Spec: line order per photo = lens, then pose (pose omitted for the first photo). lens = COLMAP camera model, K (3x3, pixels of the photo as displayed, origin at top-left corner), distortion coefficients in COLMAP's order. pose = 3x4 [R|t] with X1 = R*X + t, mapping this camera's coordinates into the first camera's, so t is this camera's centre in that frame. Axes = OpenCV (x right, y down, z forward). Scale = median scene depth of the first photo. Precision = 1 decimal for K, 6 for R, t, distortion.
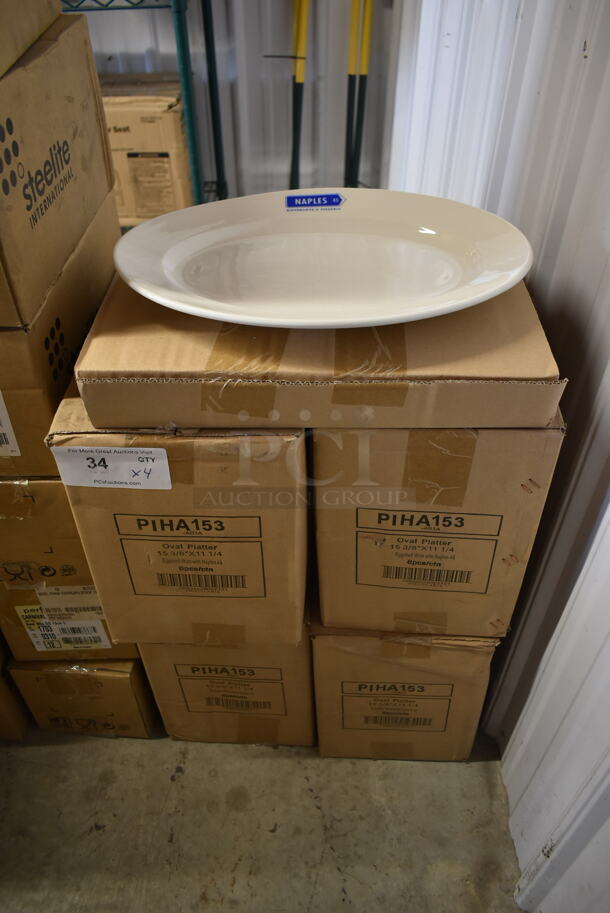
lens RADIAL K [[707.2, 0, 299.7], [0, 707.2, 459.2], [0, 0, 1]] dist [-0.015427, -0.001322]
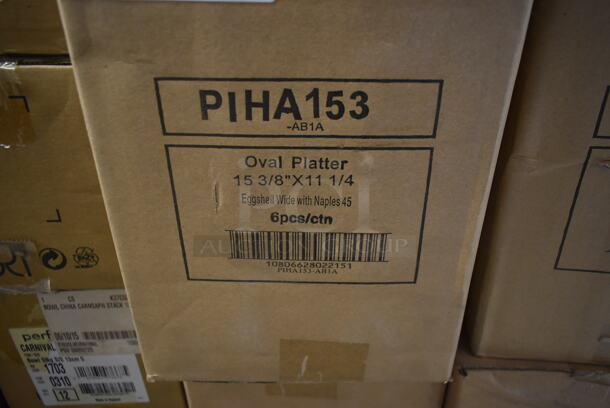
lens RADIAL K [[468.0, 0, 308.5], [0, 468.0, 203.1], [0, 0, 1]] dist [-0.016252, -0.000007]
pose [[0.999953, 0.008270, 0.005086, -0.127855], [-0.006957, 0.975748, -0.218785, 0.200327], [-0.006772, 0.218739, 0.975760, 0.574475]]
